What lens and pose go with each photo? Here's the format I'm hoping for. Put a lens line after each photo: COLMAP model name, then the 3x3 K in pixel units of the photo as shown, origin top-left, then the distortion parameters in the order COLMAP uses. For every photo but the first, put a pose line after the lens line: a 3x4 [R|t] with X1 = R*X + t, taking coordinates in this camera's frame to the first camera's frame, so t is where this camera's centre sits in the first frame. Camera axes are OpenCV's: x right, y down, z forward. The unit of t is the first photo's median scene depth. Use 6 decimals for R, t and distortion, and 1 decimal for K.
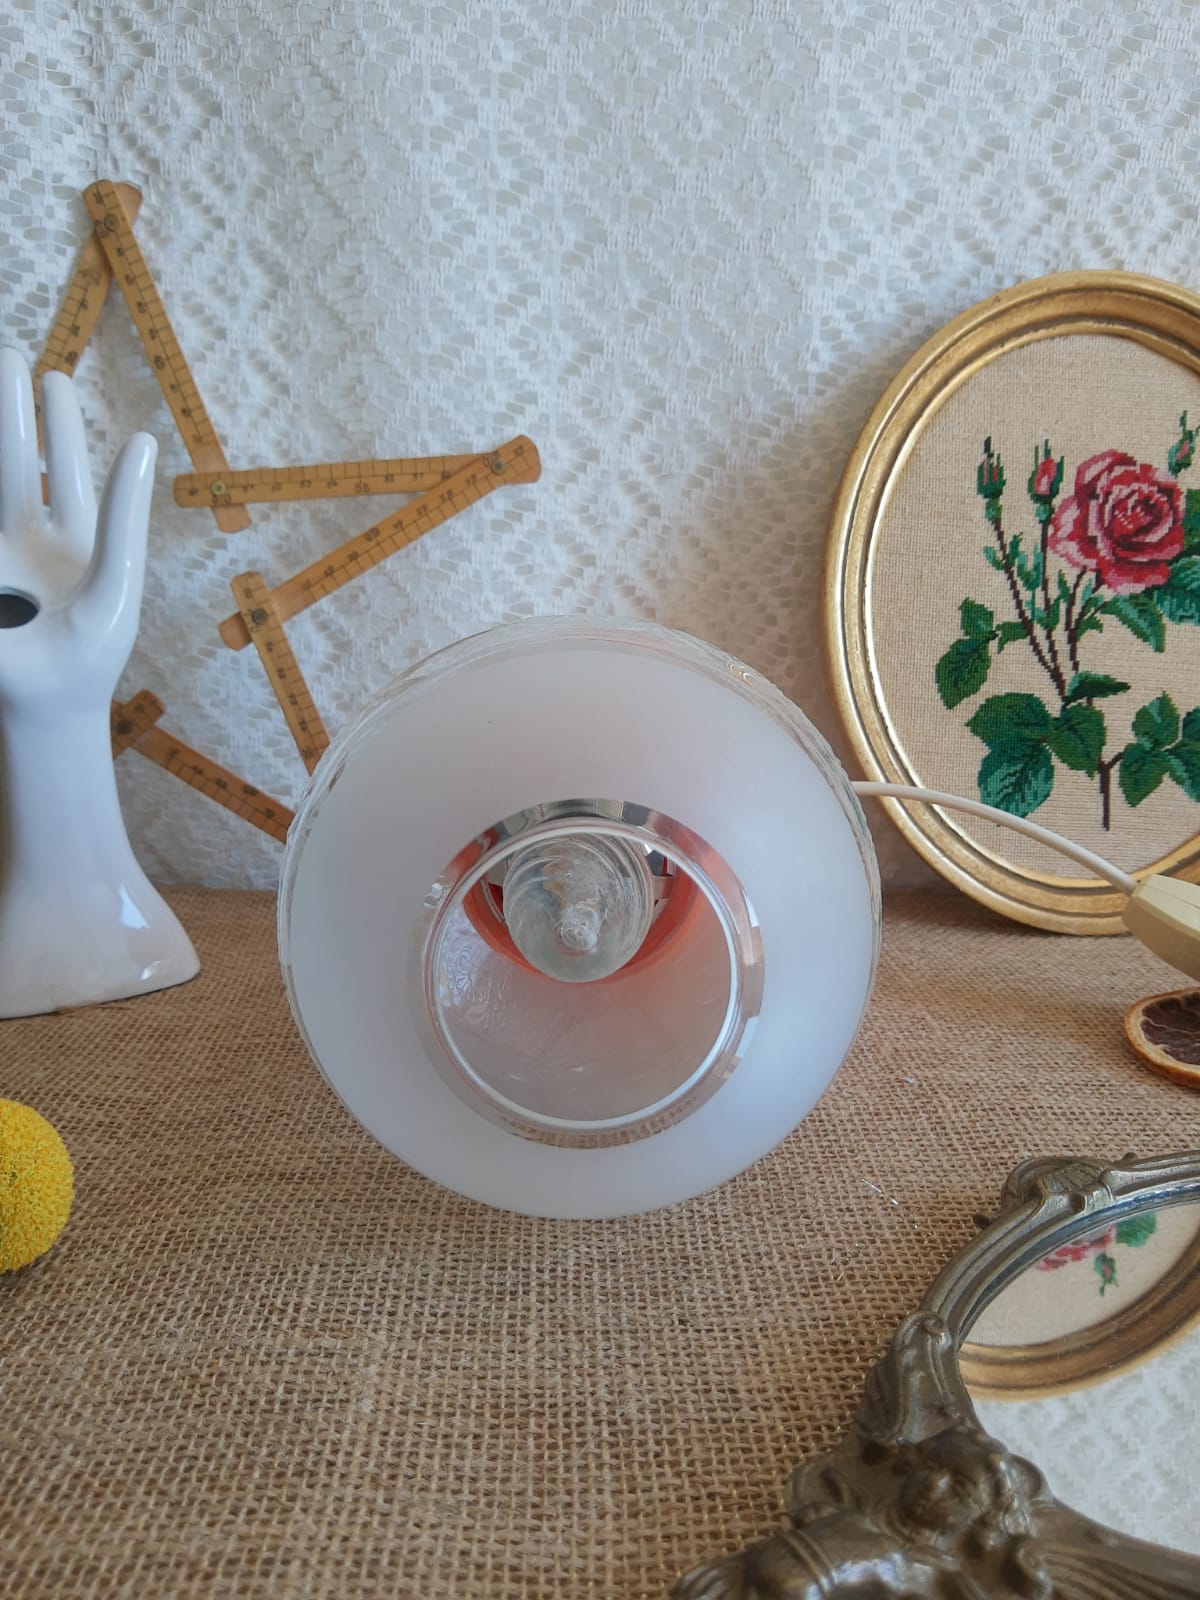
lens RADIAL K [[1325.8, 0, 612.1], [0, 1325.8, 778.6], [0, 0, 1]] dist [-0.052924, 0.042560]
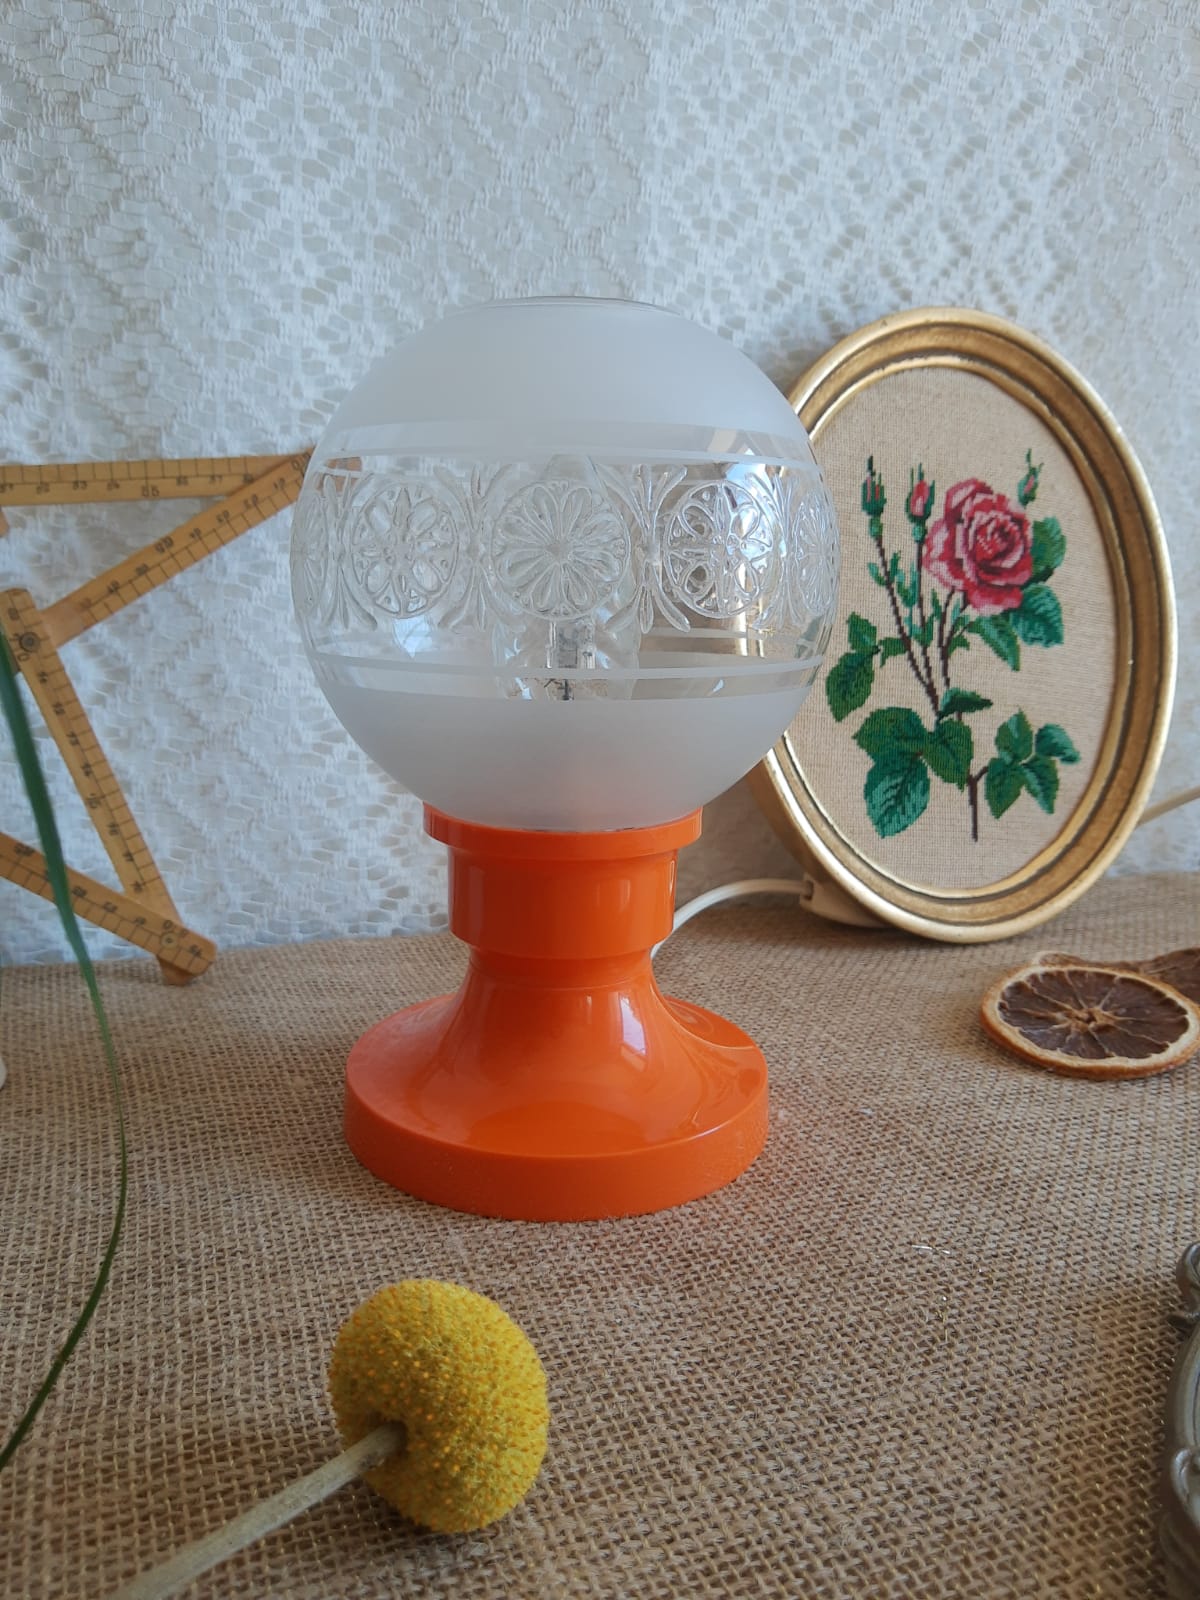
lens RADIAL K [[1325.8, 0, 627.6], [0, 1325.8, 784.4], [0, 0, 1]] dist [-0.052924, 0.042560]
pose [[0.941928, 0.002694, 0.335805, -0.233170], [0.018571, 0.998020, -0.060098, 0.052513], [-0.335302, 0.062844, 0.940012, 0.115543]]
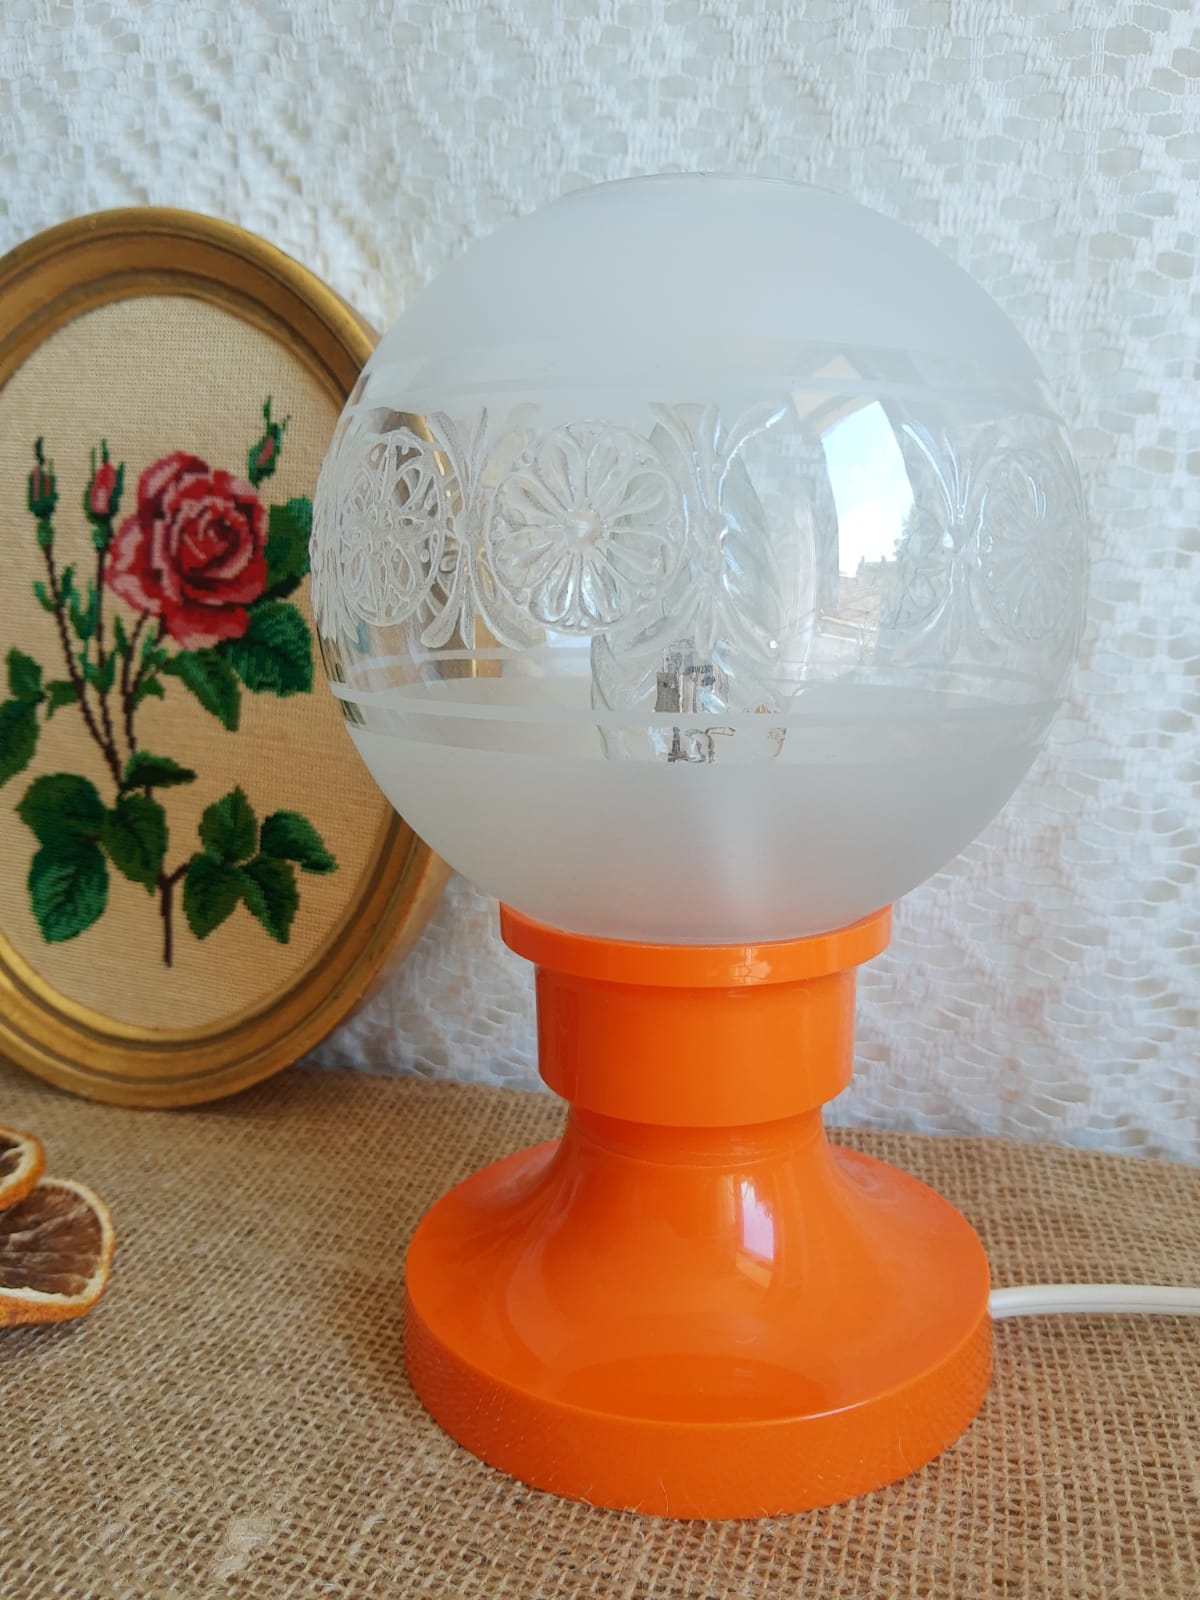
lens RADIAL K [[1325.8, 0, 603.5], [0, 1325.8, 804.3], [0, 0, 1]] dist [-0.052924, 0.042560]
pose [[0.946147, 0.079595, -0.313800, 0.844657], [-0.076398, 0.996824, 0.022494, -0.088379], [0.314593, 0.002691, 0.949223, 0.376953]]
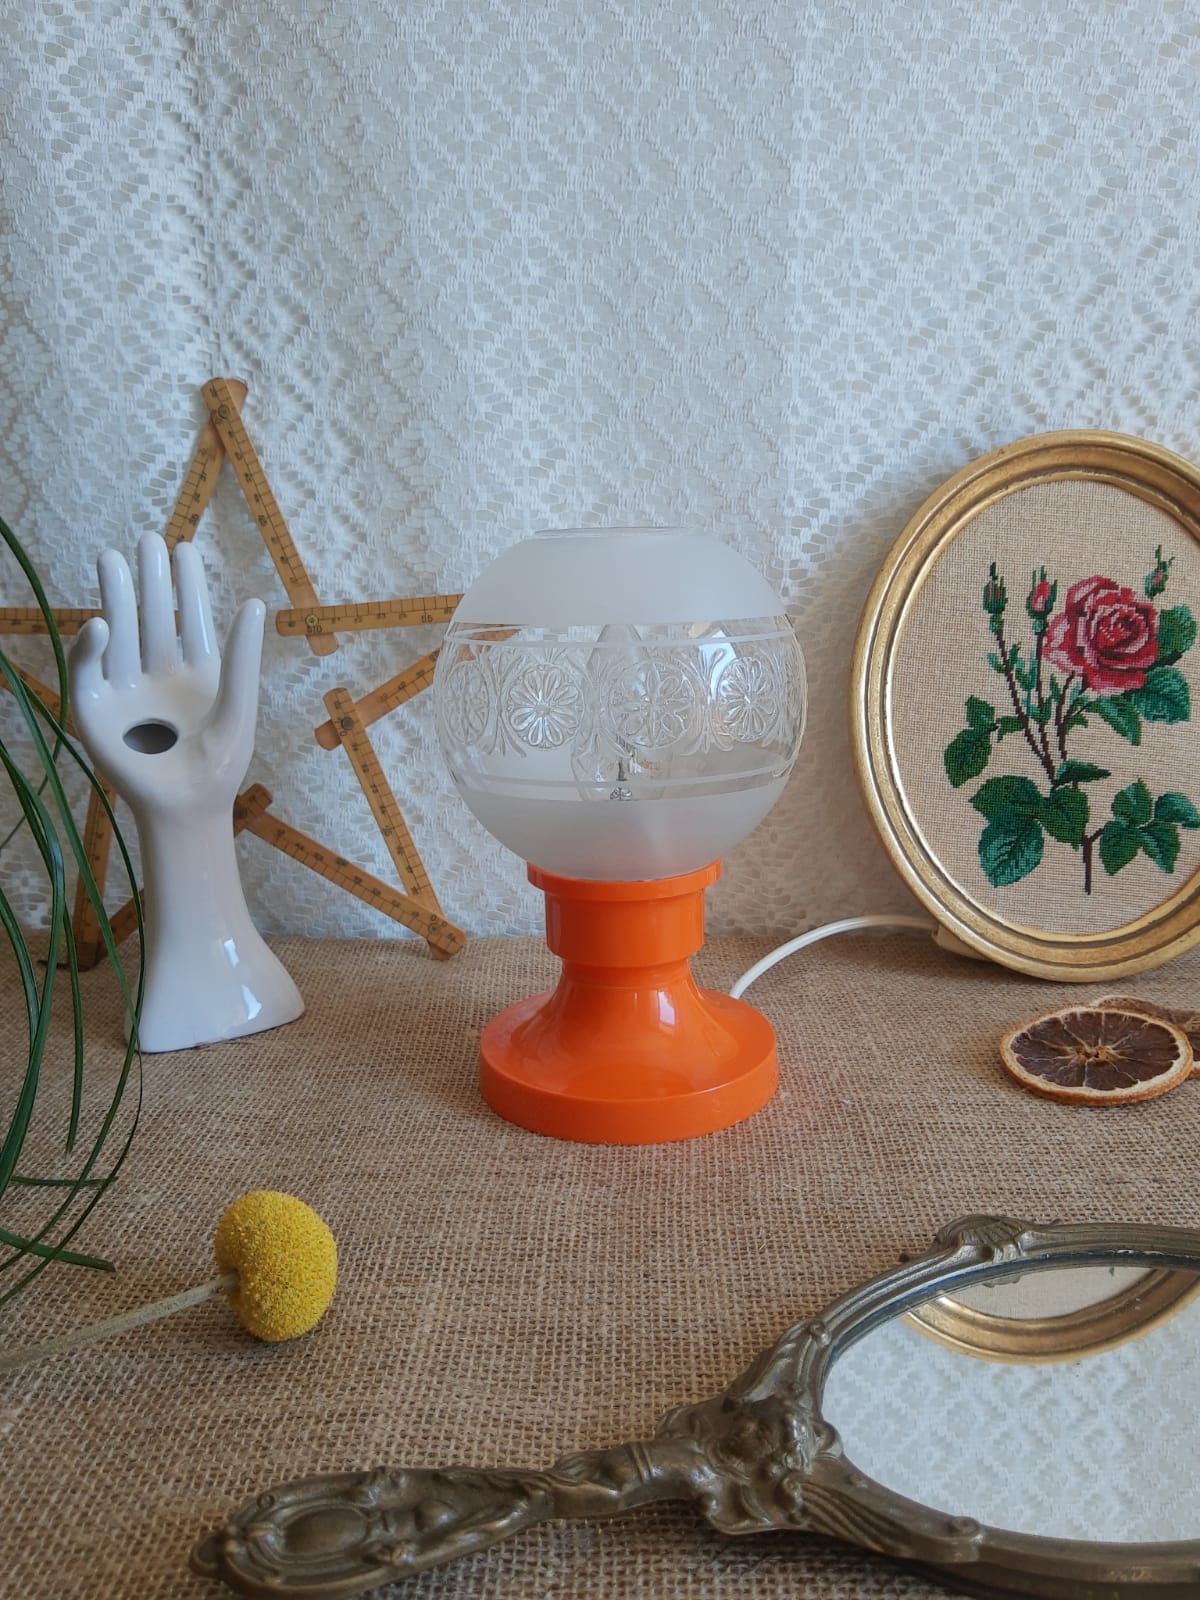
lens RADIAL K [[1325.8, 0, 606.3], [0, 1325.8, 781.9], [0, 0, 1]] dist [-0.052924, 0.042560]
pose [[0.997617, 0.033849, -0.060126, 0.011773], [-0.036853, 0.998090, -0.049585, 0.013395], [0.058332, 0.051683, 0.996958, -0.211690]]
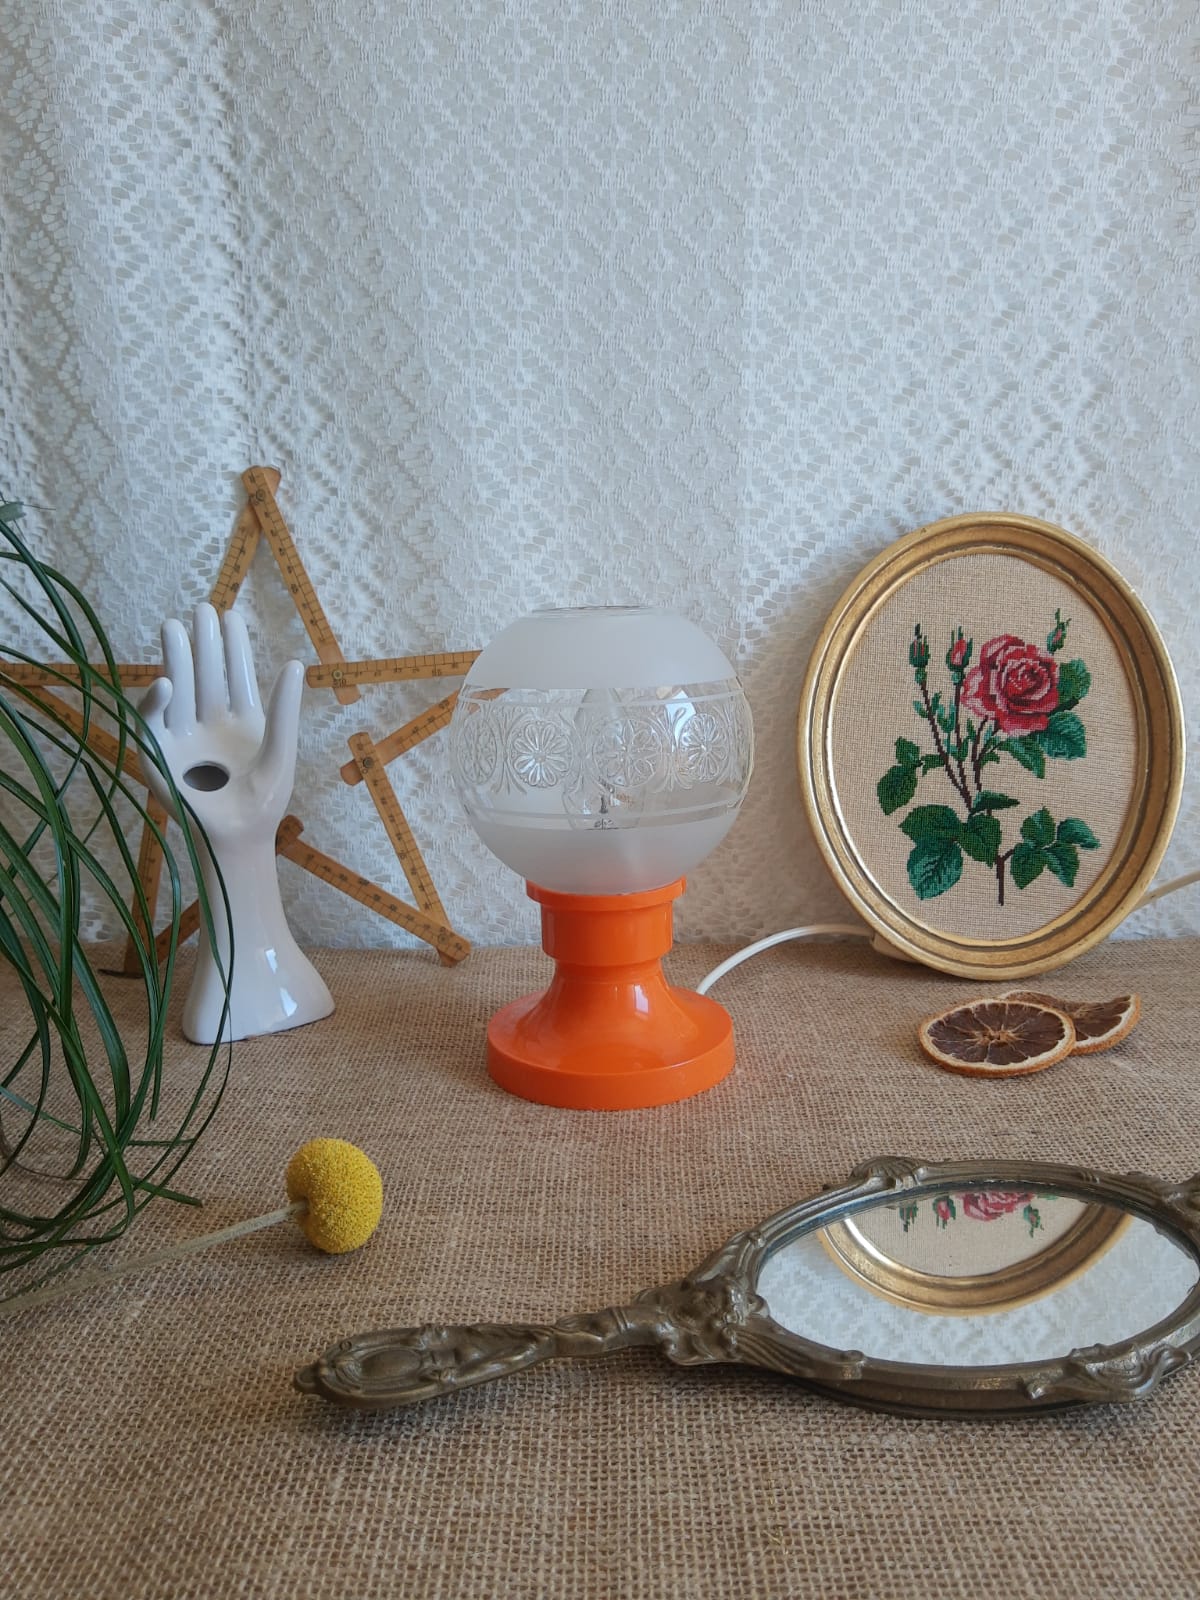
lens RADIAL K [[1325.8, 0, 606.4], [0, 1325.8, 779.0], [0, 0, 1]] dist [-0.052924, 0.042560]
pose [[0.998434, 0.027661, -0.048620, 0.023763], [-0.030950, 0.997188, -0.068255, 0.014652], [0.046596, 0.069653, 0.996482, -0.421163]]
